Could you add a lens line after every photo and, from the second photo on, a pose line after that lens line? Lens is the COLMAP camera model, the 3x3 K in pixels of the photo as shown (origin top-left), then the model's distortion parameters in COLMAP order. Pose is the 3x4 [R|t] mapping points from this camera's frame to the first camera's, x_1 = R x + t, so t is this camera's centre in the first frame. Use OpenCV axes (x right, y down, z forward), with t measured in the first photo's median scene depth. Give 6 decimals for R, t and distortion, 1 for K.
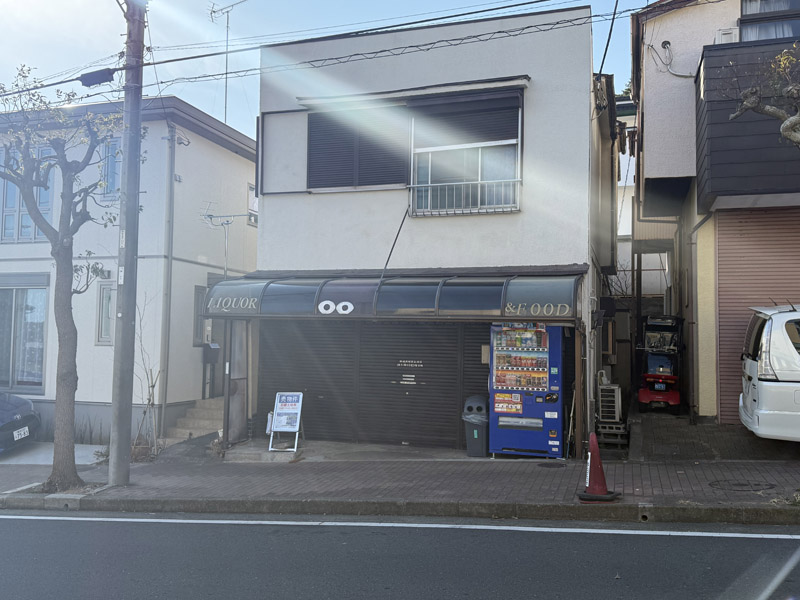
lens RADIAL K [[746.1, 0, 400.0], [0, 746.1, 300.0], [0, 0, 1]] dist [-0.004509, -0.005017]
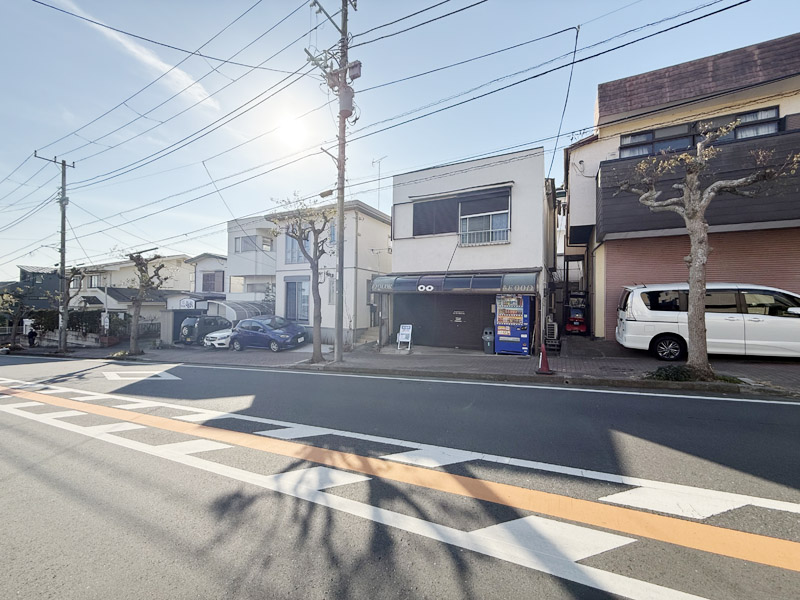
lens RADIAL K [[312.6, 0, 400.0], [0, 312.6, 300.0], [0, 0, 1]] dist [-0.000849, -0.000020]
pose [[0.985331, -0.003564, -0.170619, -0.000327], [0.011783, 0.998817, 0.047185, -0.000049], [0.170249, -0.048503, 0.984207, 0.028871]]
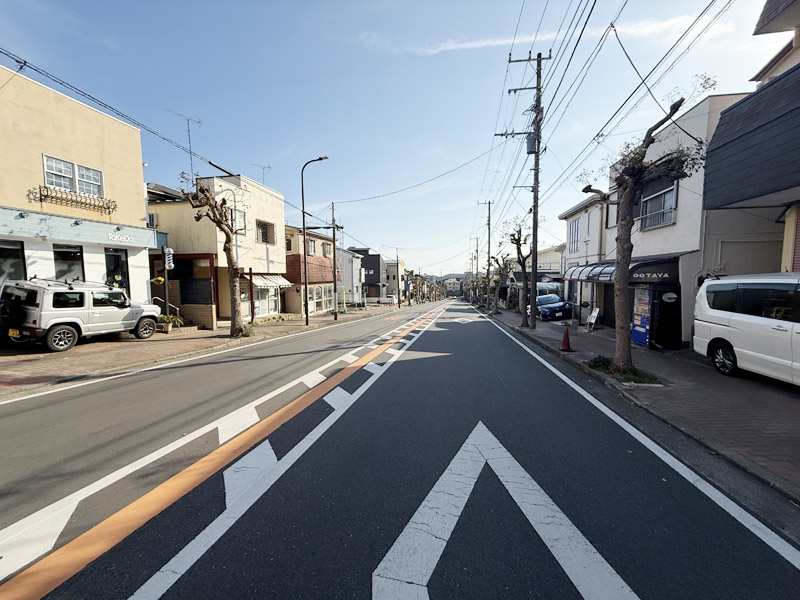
lens RADIAL K [[312.6, 0, 400.0], [0, 312.6, 300.0], [0, 0, 1]] dist [-0.000849, -0.000020]
pose [[0.116252, 0.062428, -0.991256, 0.777378], [0.062296, 0.995599, 0.070008, -0.021702], [0.991264, -0.069890, 0.111852, 0.173329]]
